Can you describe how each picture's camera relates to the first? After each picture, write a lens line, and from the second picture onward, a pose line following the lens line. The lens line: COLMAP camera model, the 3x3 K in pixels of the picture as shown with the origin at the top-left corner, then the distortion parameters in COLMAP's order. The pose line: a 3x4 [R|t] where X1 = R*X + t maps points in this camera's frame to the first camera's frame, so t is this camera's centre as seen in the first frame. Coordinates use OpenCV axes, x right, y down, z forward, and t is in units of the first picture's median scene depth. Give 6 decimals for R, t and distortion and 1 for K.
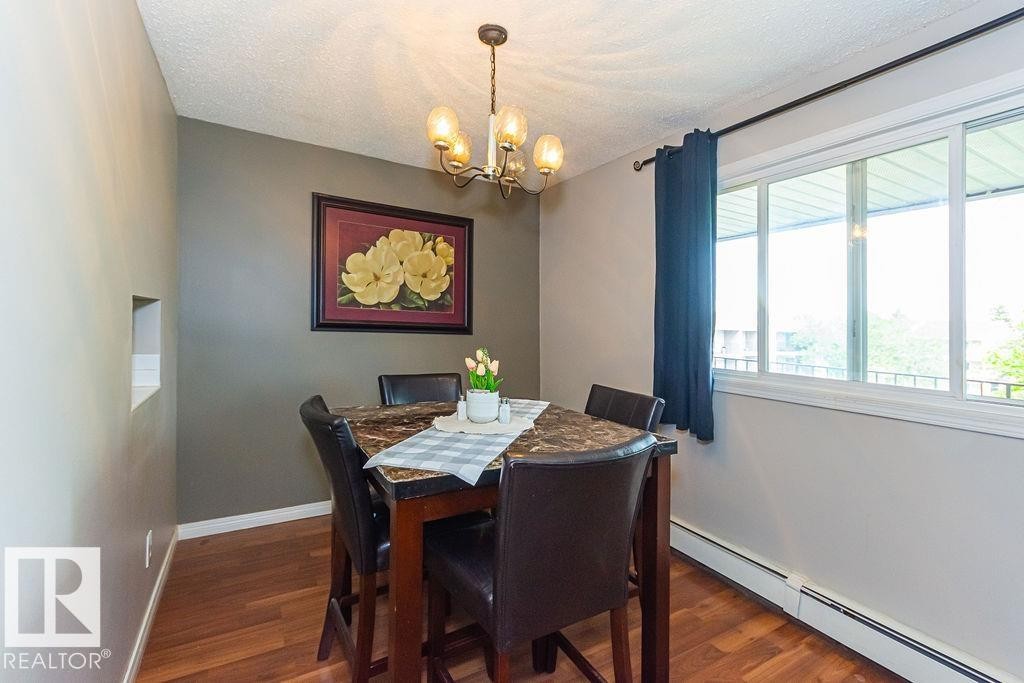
lens RADIAL K [[443.5, 0, 512.0], [0, 443.5, 343.7], [0, 0, 1]] dist [0.000096, -0.000067]
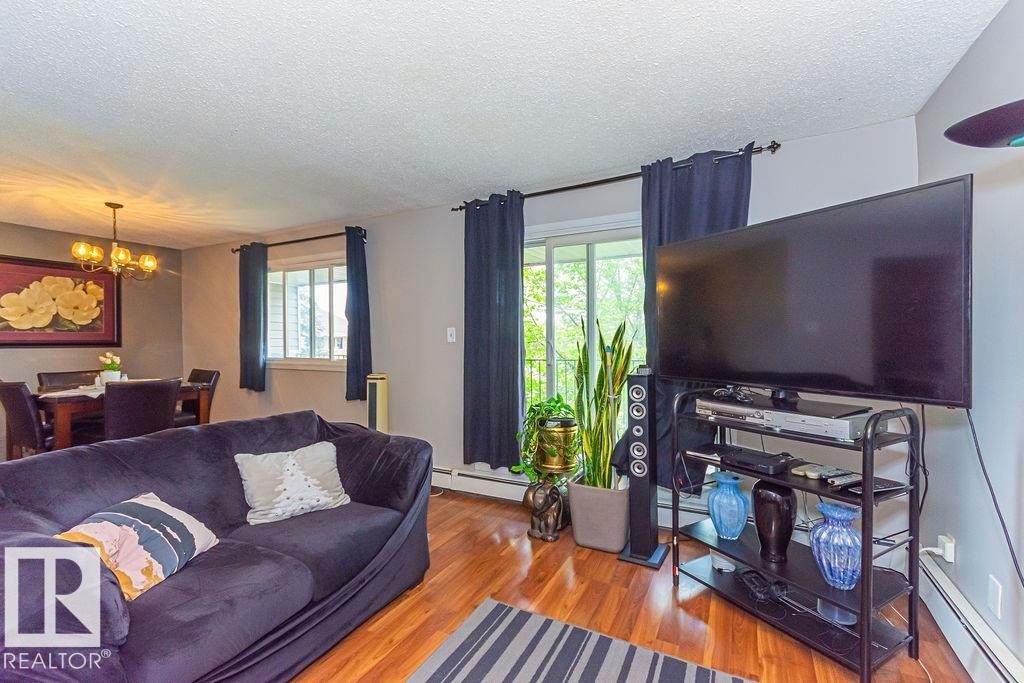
lens RADIAL K [[443.5, 0, 507.0], [0, 443.5, 336.2], [0, 0, 1]] dist [0.000096, -0.000067]
pose [[0.846986, -0.028303, 0.530861, 0.229830], [0.048637, 0.998519, -0.024364, 0.044052], [-0.529386, 0.046455, 0.847108, -0.998779]]
